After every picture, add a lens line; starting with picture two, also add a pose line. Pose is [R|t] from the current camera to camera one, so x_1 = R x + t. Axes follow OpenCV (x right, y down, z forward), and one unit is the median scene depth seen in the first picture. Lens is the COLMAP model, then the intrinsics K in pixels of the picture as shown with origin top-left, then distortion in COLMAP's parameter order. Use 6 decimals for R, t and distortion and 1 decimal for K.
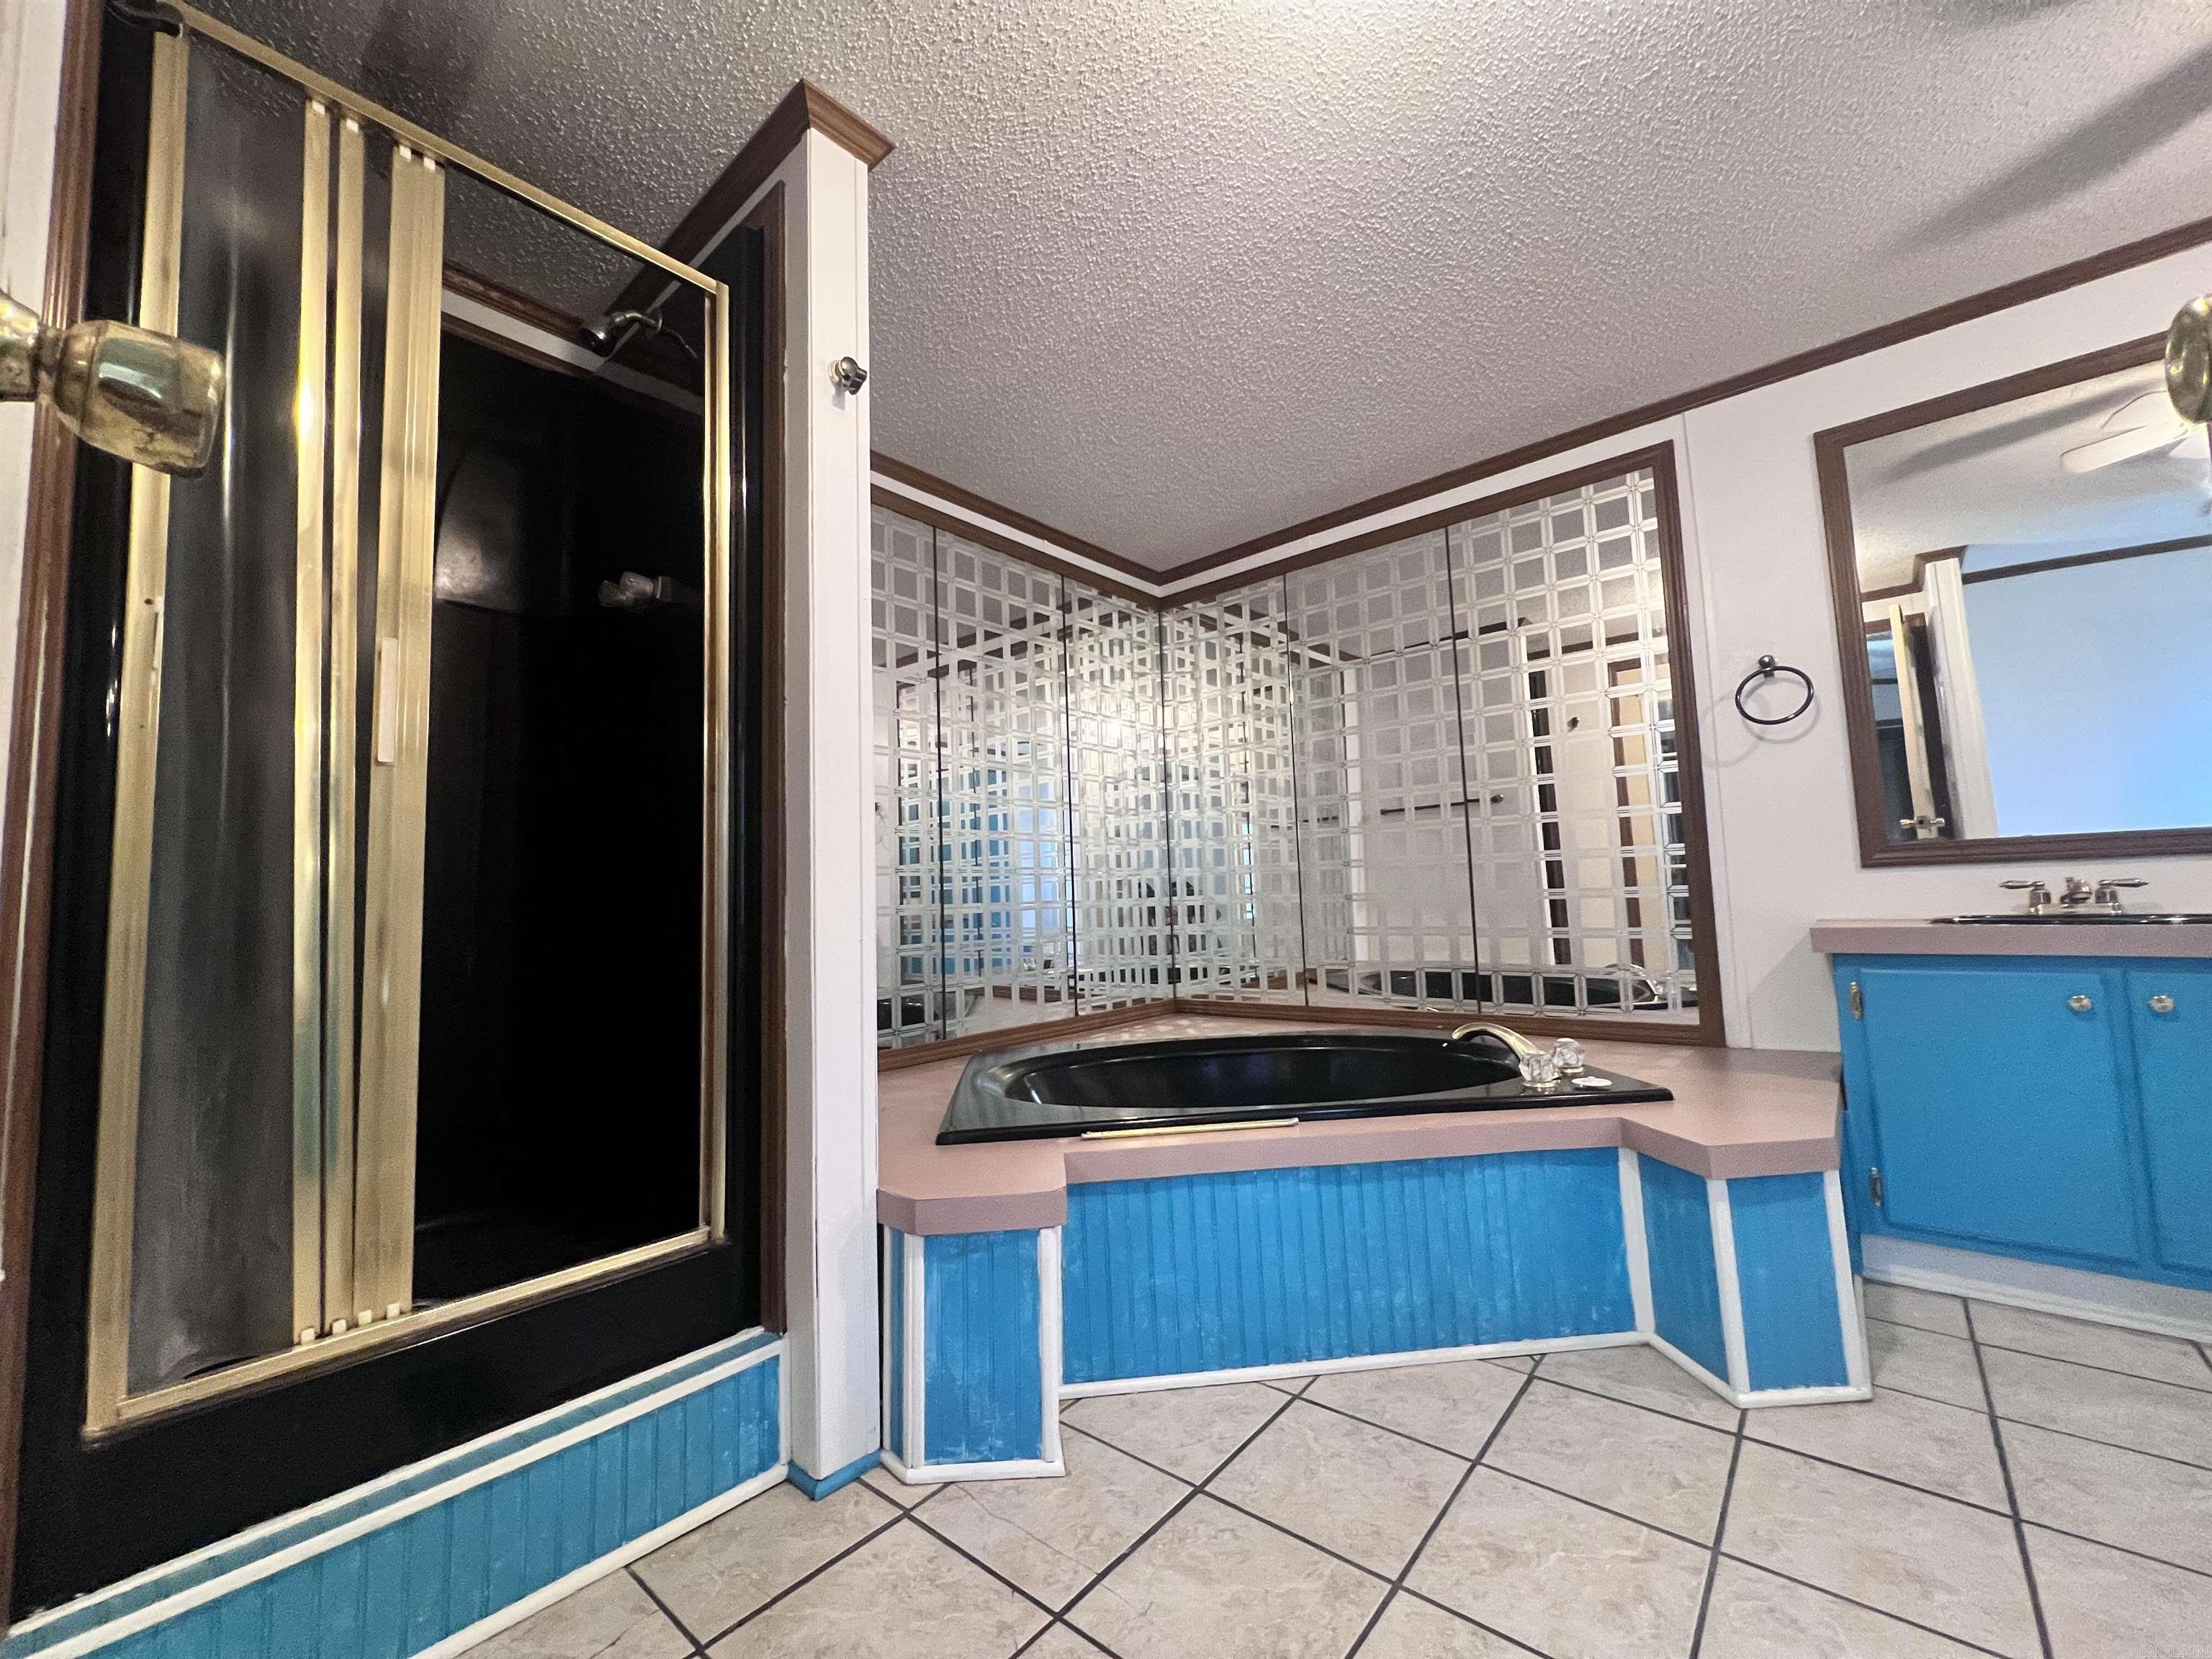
lens RADIAL K [[885.8, 0, 1099.5], [0, 885.8, 828.0], [0, 0, 1]] dist [0.000378, 0.000072]
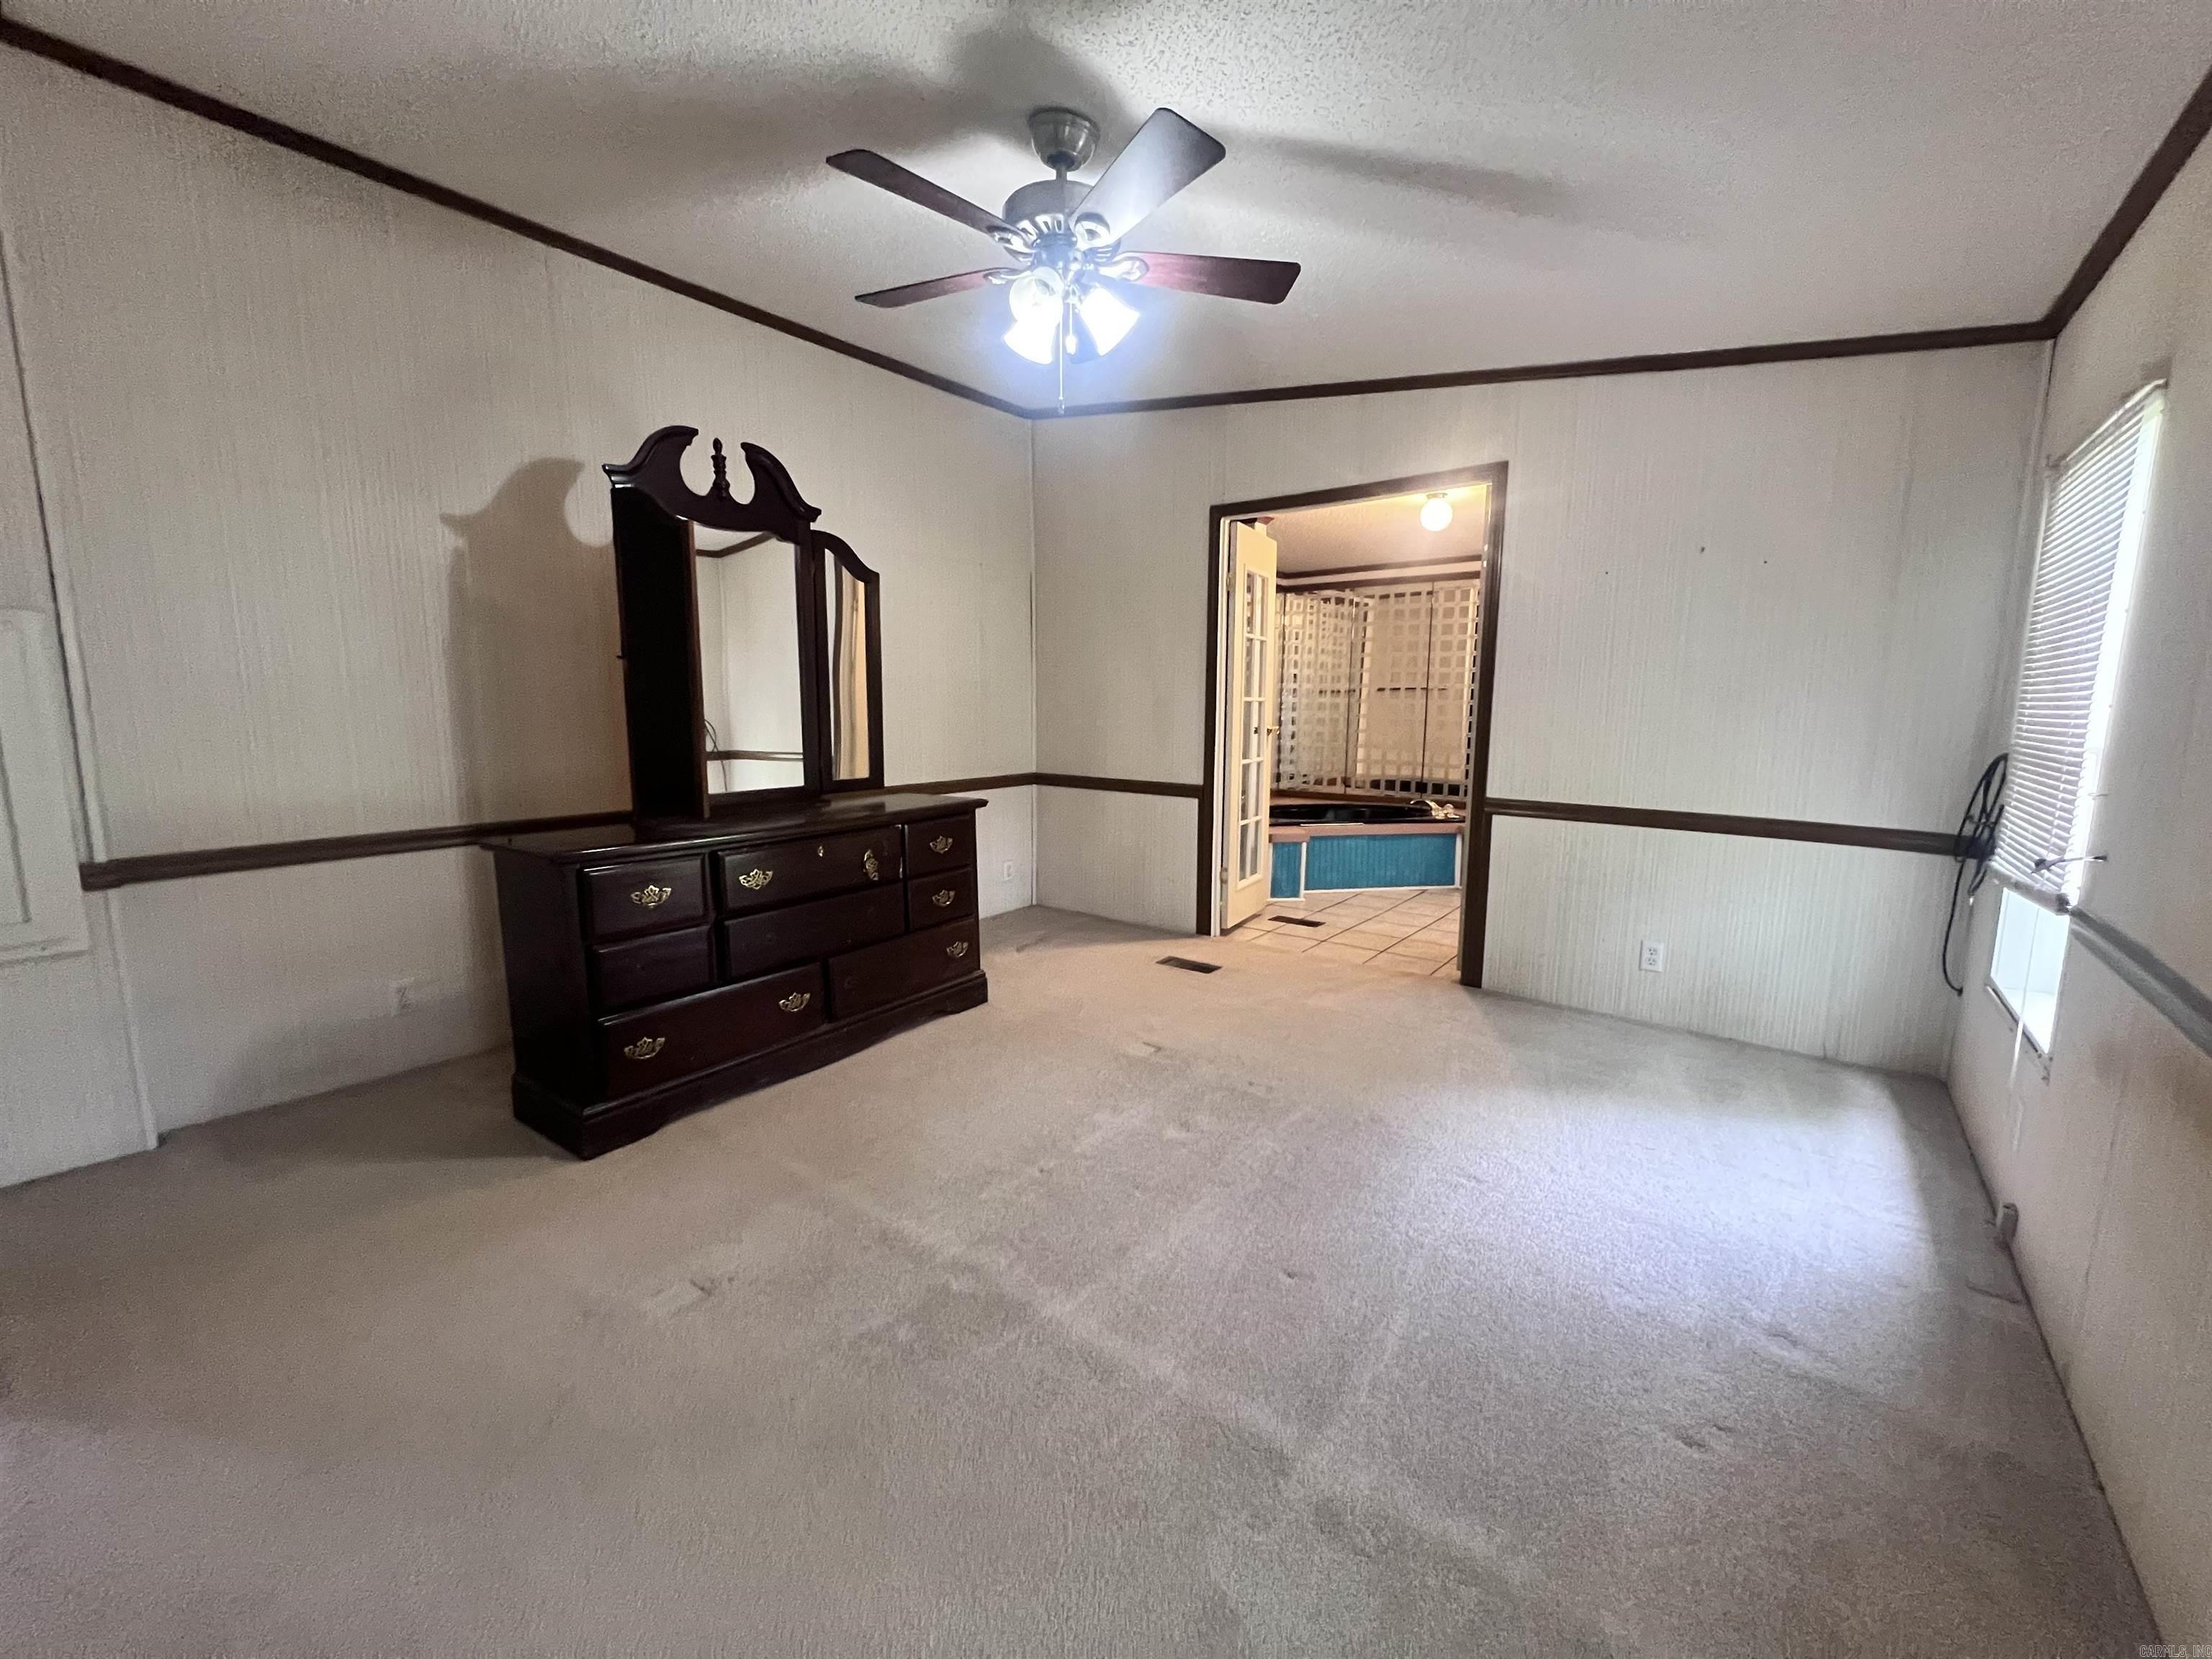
lens RADIAL K [[885.8, 0, 1099.5], [0, 885.8, 828.0], [0, 0, 1]] dist [0.000378, 0.000072]
pose [[0.998045, 0.025187, 0.057204, -0.545107], [-0.037832, 0.971957, 0.232096, -0.223809], [-0.049754, -0.233807, 0.971009, -1.235877]]
